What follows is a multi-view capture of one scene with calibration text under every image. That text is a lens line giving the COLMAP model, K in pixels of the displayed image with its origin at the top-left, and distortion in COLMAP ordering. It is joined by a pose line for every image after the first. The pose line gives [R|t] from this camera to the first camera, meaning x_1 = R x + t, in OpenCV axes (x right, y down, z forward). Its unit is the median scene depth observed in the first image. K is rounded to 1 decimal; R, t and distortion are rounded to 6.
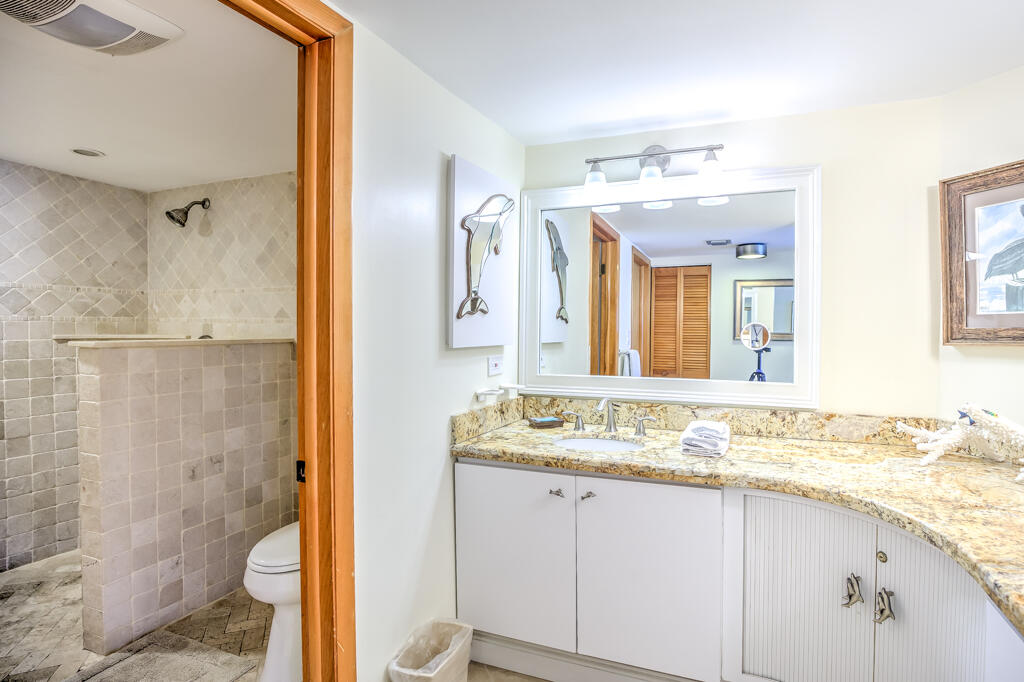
lens RADIAL K [[472.9, 0, 515.3], [0, 472.9, 330.8], [0, 0, 1]] dist [-0.029030, 0.006857]
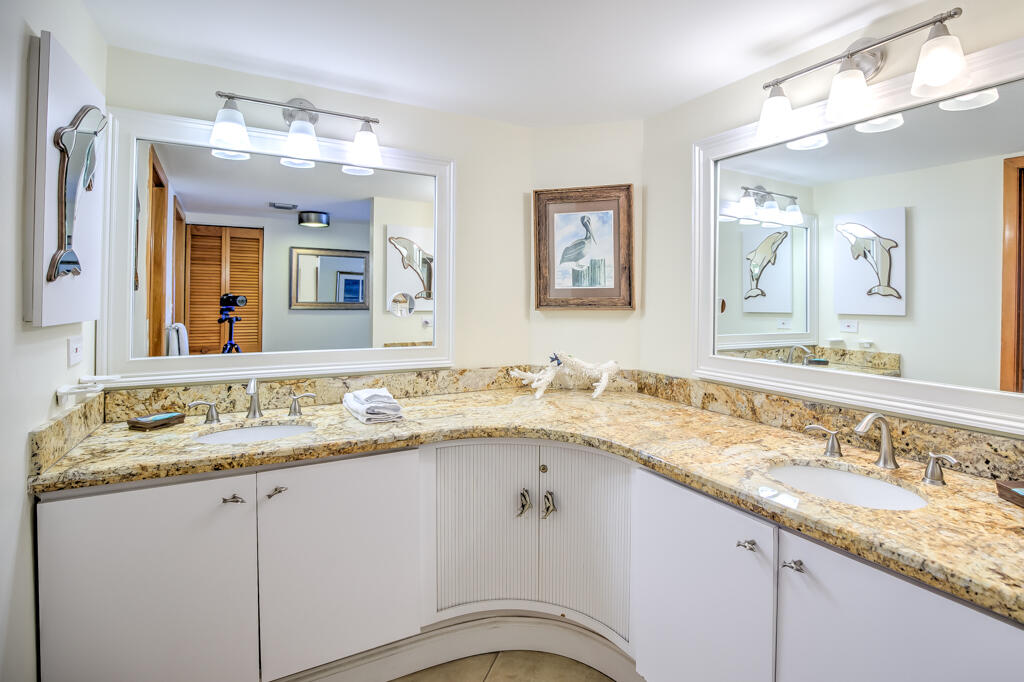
lens RADIAL K [[496.3, 0, 510.2], [0, 496.3, 296.7], [0, 0, 1]] dist [-0.013636, -0.000148]
pose [[0.667199, 0.004097, 0.744868, -0.229879], [0.000984, 0.999979, -0.006381, 0.000138], [-0.744879, 0.004990, 0.667181, 0.077060]]
